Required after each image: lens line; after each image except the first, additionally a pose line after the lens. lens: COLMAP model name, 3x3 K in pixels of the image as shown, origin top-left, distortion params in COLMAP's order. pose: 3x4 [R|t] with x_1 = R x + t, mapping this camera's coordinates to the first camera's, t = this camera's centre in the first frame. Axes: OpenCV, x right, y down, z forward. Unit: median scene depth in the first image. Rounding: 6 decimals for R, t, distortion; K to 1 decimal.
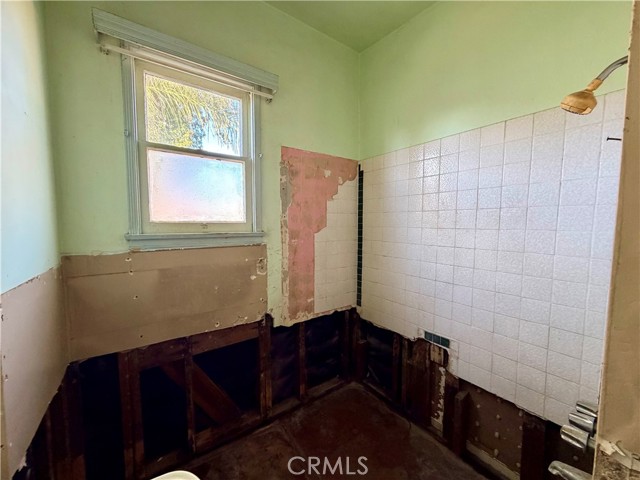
lens RADIAL K [[255.1, 0, 319.5], [0, 255.1, 240.3], [0, 0, 1]] dist [-0.001473, 0.000403]
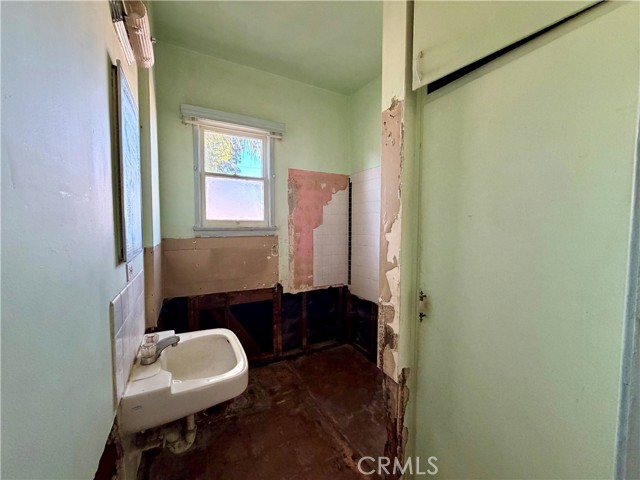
lens RADIAL K [[255.1, 0, 320.5], [0, 255.1, 239.1], [0, 0, 1]] dist [-0.001473, 0.000403]
pose [[0.992441, 0.004390, -0.122640, 0.212661], [-0.006513, 0.999836, -0.016914, 0.058371], [0.122546, 0.017585, 0.992307, -0.424705]]
